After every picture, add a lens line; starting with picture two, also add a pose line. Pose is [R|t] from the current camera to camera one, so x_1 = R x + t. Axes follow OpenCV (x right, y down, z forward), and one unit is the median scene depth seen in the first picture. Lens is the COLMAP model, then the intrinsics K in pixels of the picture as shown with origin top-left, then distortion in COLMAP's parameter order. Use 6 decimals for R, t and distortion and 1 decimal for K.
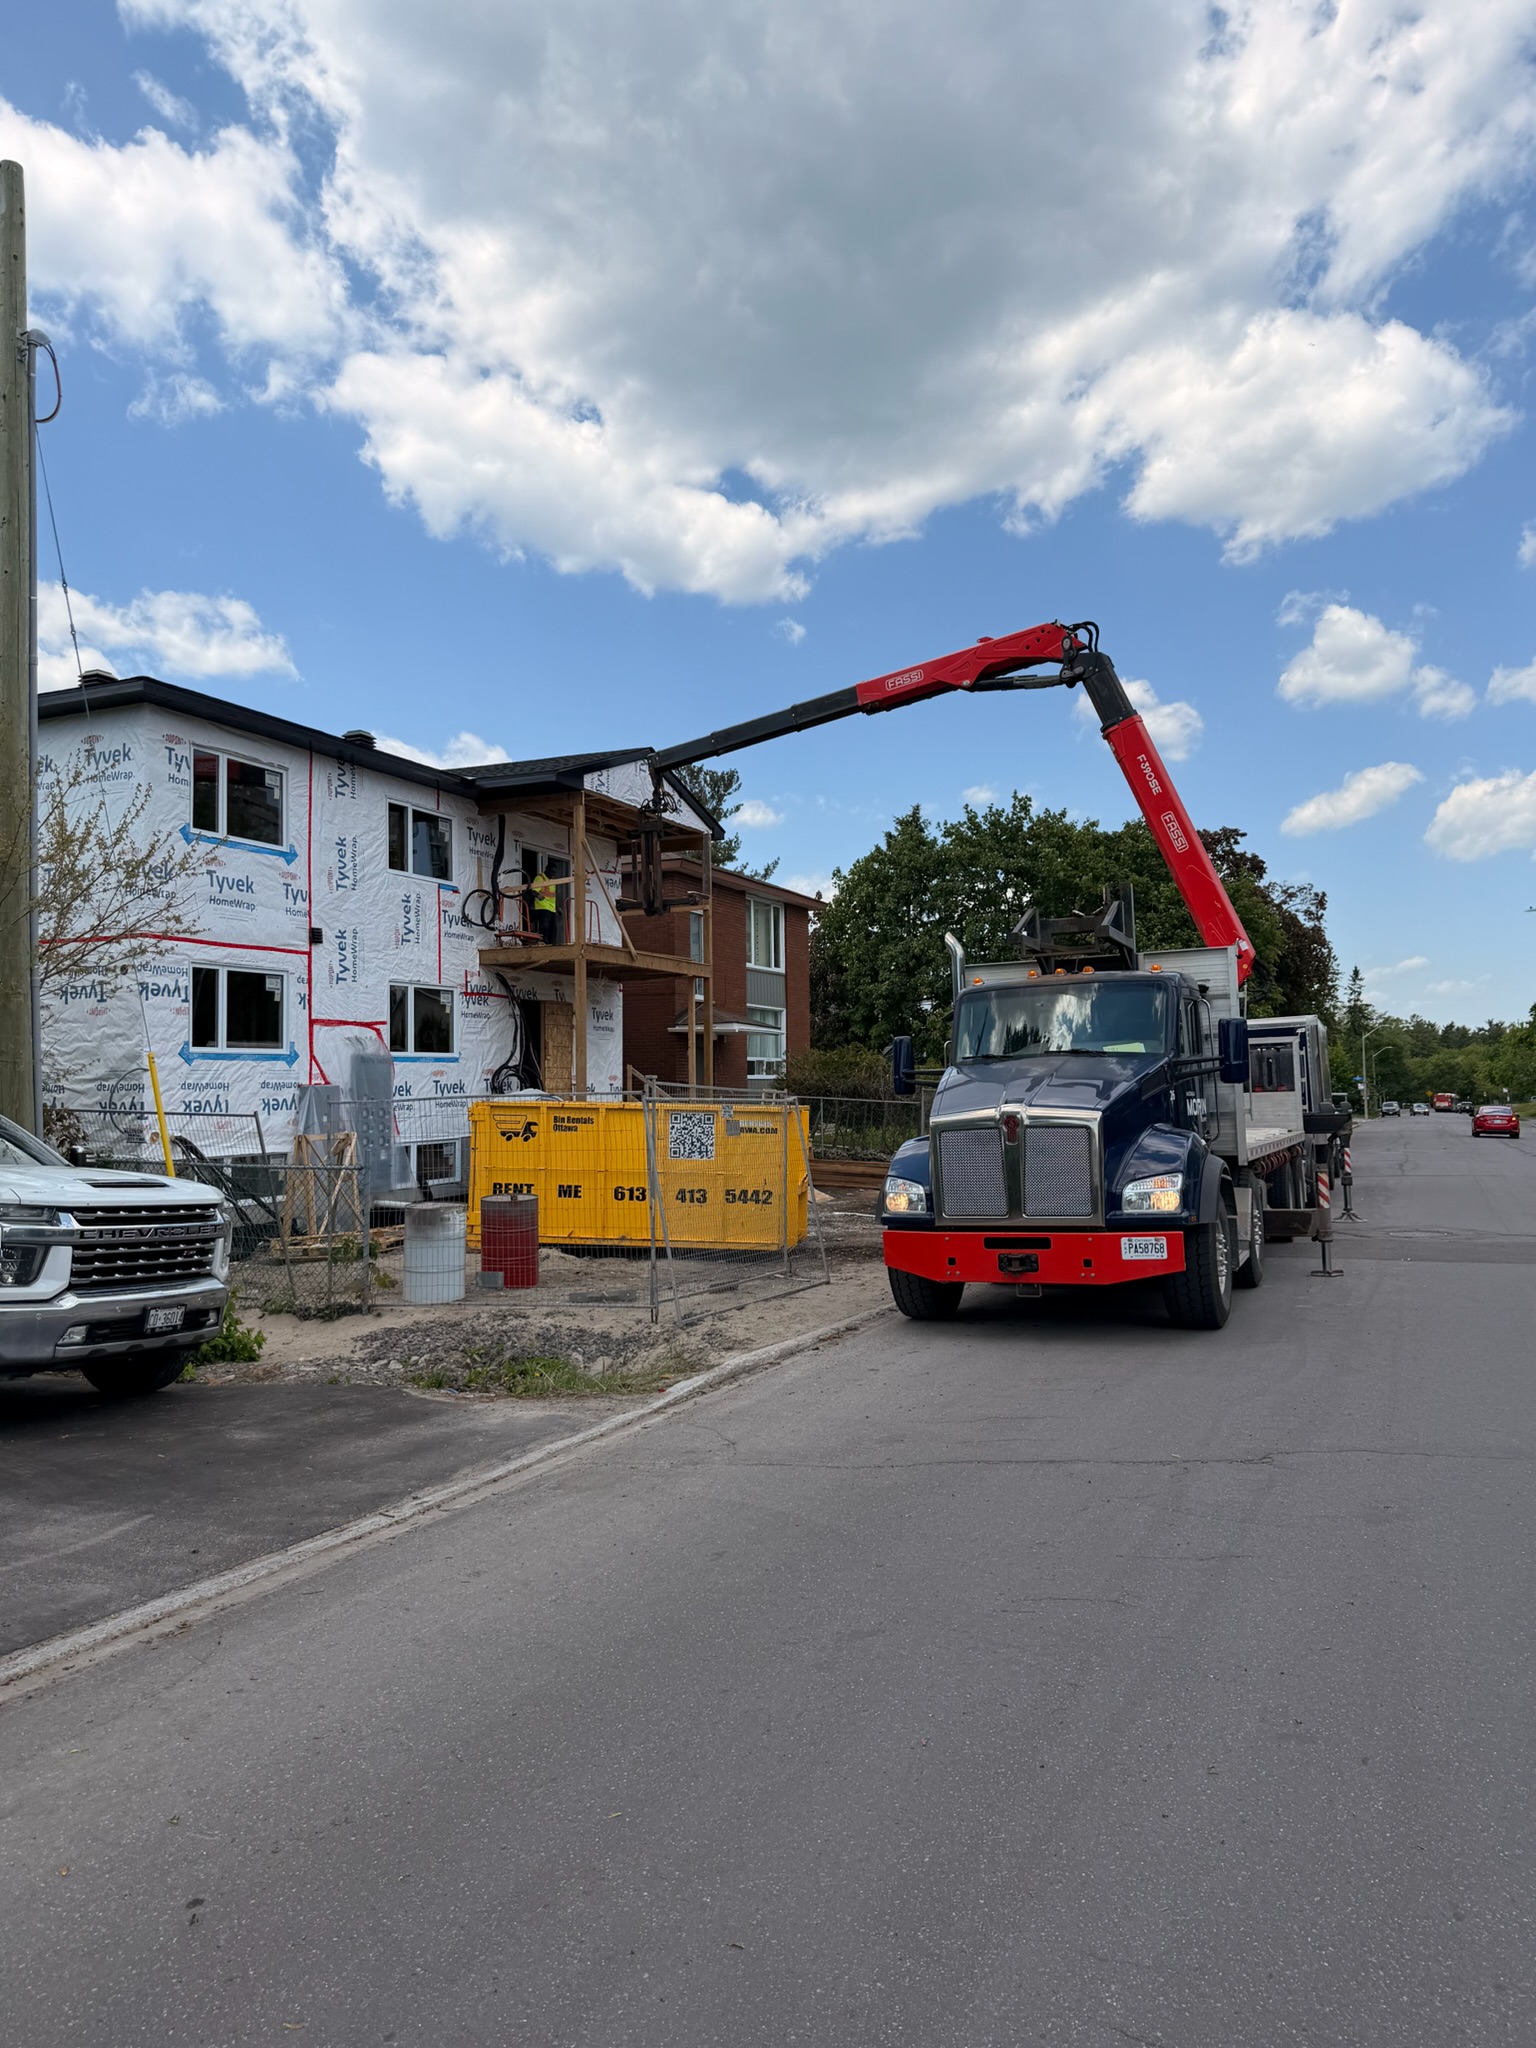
lens RADIAL K [[1441.8, 0, 768.1], [0, 1441.8, 1019.7], [0, 0, 1]] dist [0.058538, -0.071031]
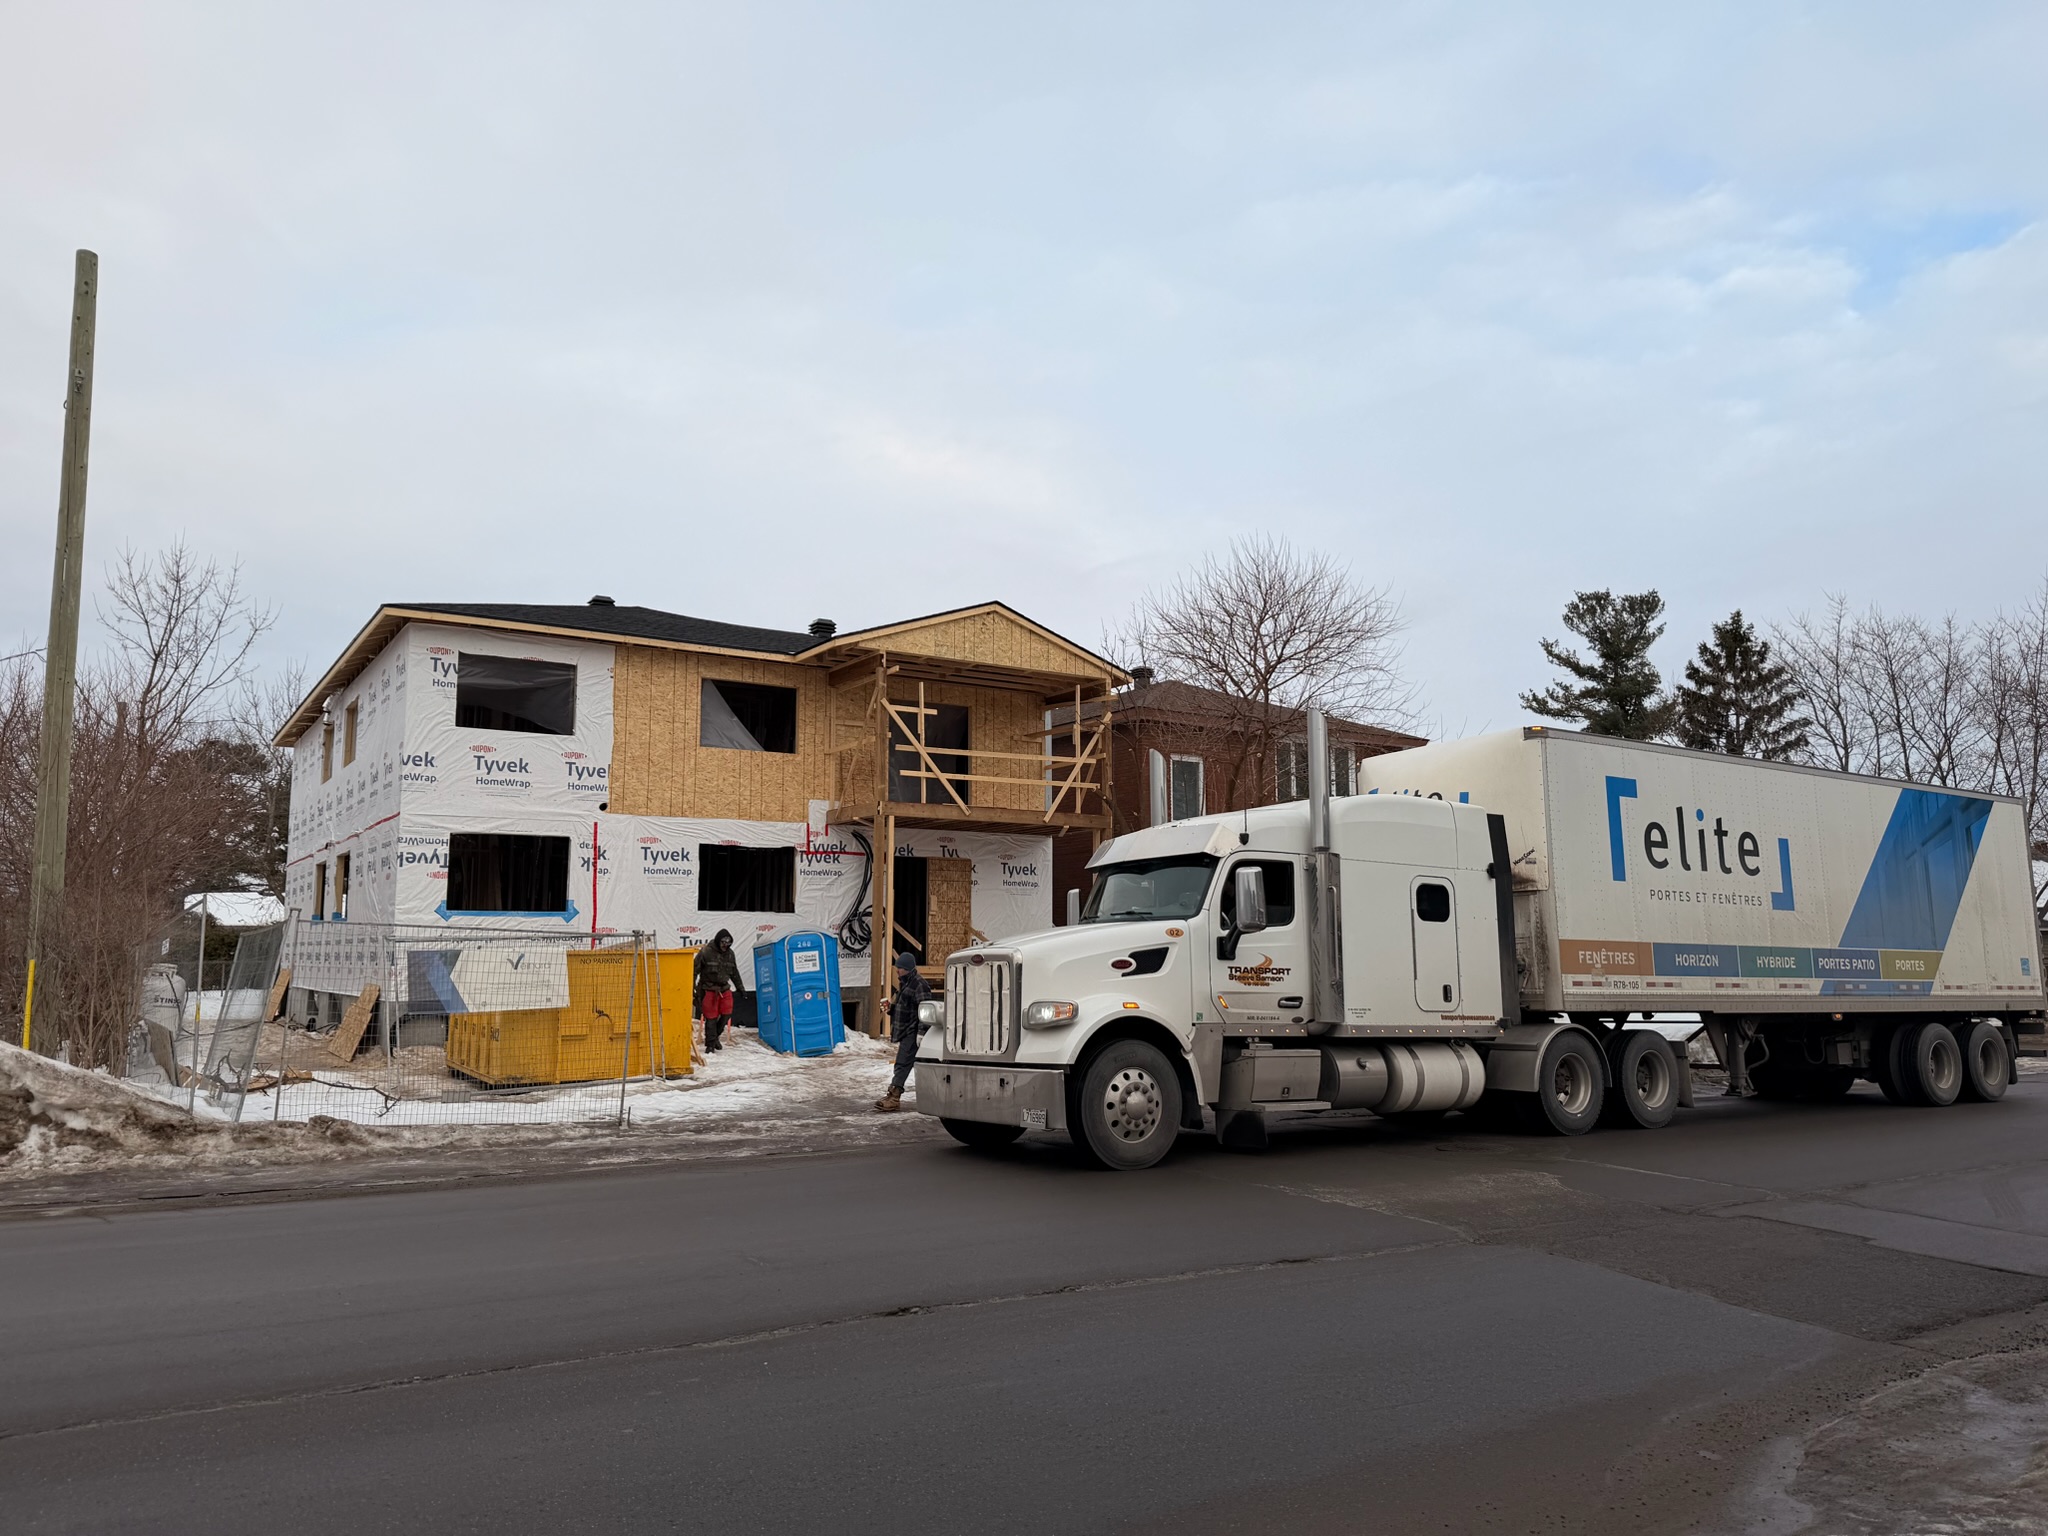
lens RADIAL K [[1441.8, 0, 1021.8], [0, 1441.8, 773.3], [0, 0, 1]] dist [0.058538, -0.071031]
pose [[0.848834, -0.056751, -0.525605, 0.486481], [0.018653, 0.996817, -0.077505, 0.009326], [0.528331, 0.055985, 0.847191, 0.179752]]
